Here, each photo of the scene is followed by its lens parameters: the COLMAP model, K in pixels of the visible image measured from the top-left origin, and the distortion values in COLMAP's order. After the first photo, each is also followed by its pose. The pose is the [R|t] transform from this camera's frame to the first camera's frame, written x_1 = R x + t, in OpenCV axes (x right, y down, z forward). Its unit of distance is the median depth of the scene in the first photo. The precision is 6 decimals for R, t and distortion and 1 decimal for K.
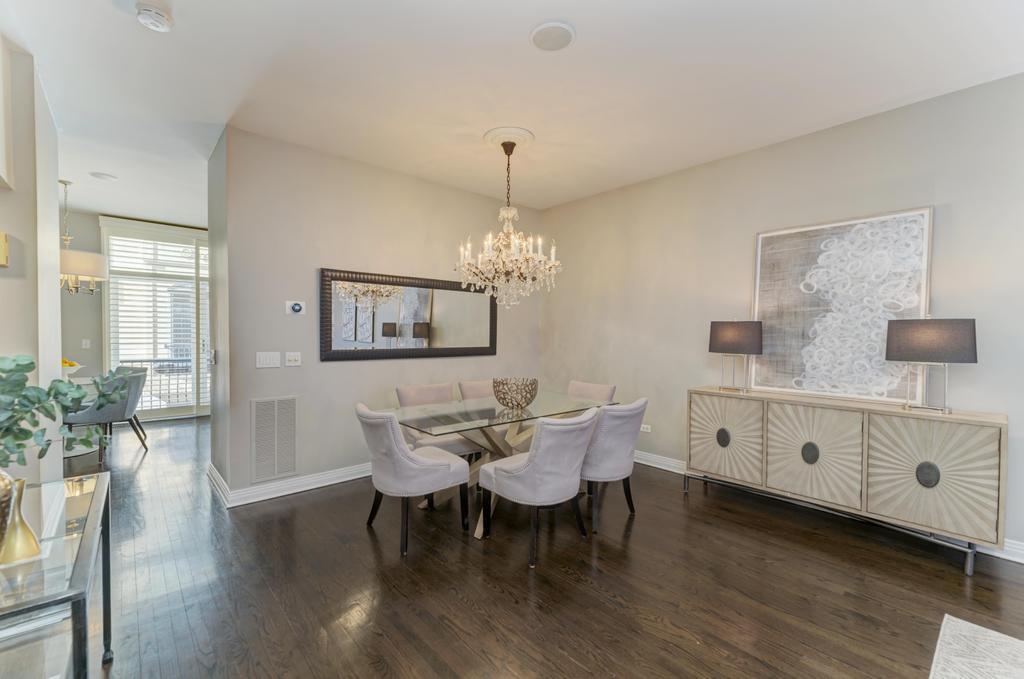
lens RADIAL K [[431.2, 0, 512.0], [0, 431.2, 339.5], [0, 0, 1]] dist [0.002036, 0.000273]
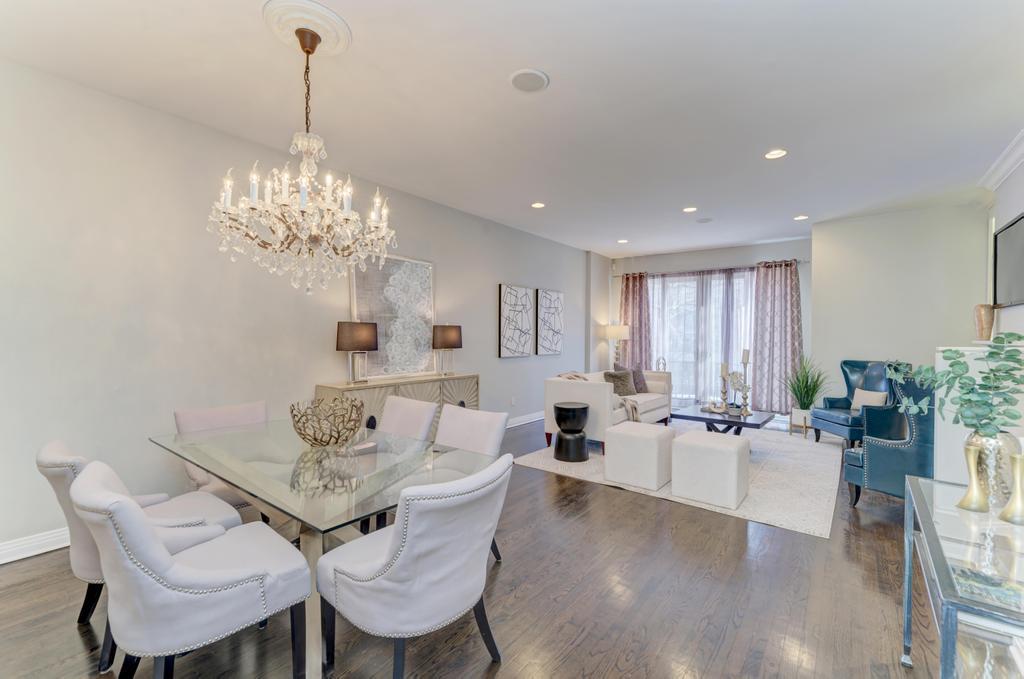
lens RADIAL K [[431.2, 0, 512.0], [0, 431.2, 339.5], [0, 0, 1]] dist [0.002036, 0.000273]
pose [[-0.174636, -0.014654, 0.984524, -0.730042], [0.012331, 0.999778, 0.017068, -0.012252], [-0.984556, 0.015121, -0.174417, 0.860720]]
